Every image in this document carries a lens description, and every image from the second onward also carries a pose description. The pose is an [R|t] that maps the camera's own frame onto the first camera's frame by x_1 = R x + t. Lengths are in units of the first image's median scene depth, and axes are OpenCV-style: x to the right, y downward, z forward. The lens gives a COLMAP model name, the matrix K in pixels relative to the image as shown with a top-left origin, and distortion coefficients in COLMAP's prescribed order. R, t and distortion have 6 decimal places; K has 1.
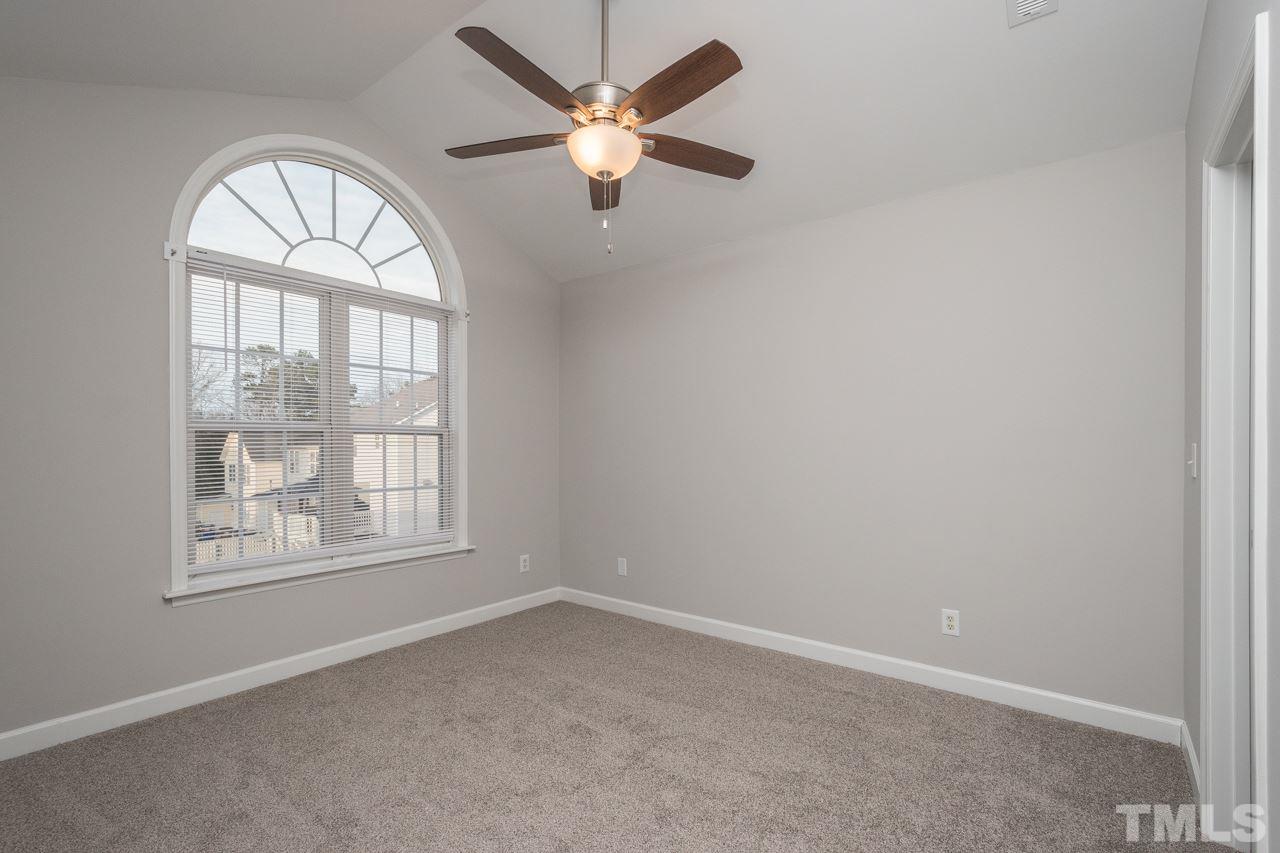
lens RADIAL K [[627.3, 0, 640.9], [0, 627.3, 445.4], [0, 0, 1]] dist [0.001510, 0.000220]
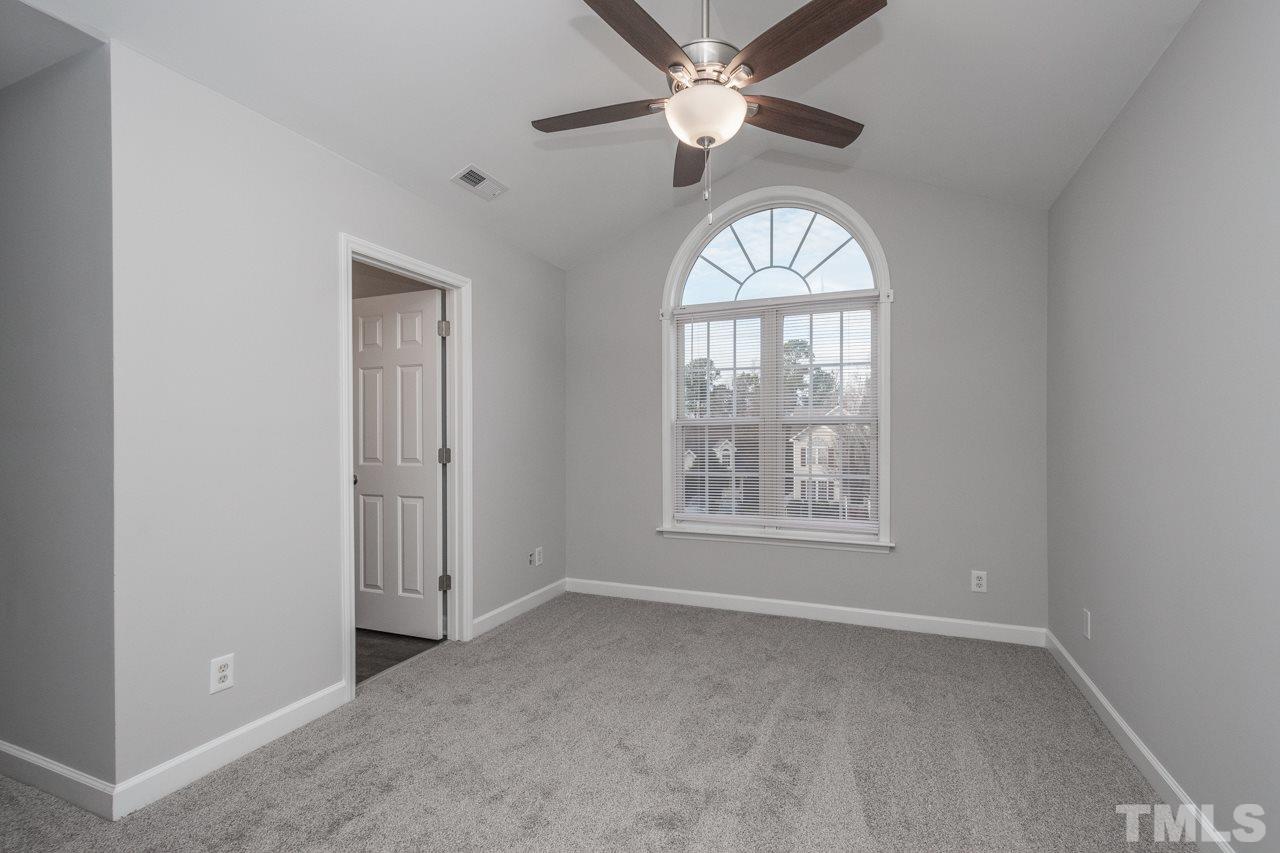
lens RADIAL K [[561.8, 0, 652.1], [0, 561.8, 431.2], [0, 0, 1]] dist [0.001904, 0.000227]
pose [[0.228620, -0.009921, -0.973465, 0.535804], [0.002481, 0.999951, -0.009608, 0.002160], [0.973513, -0.000219, 0.228633, 0.542931]]
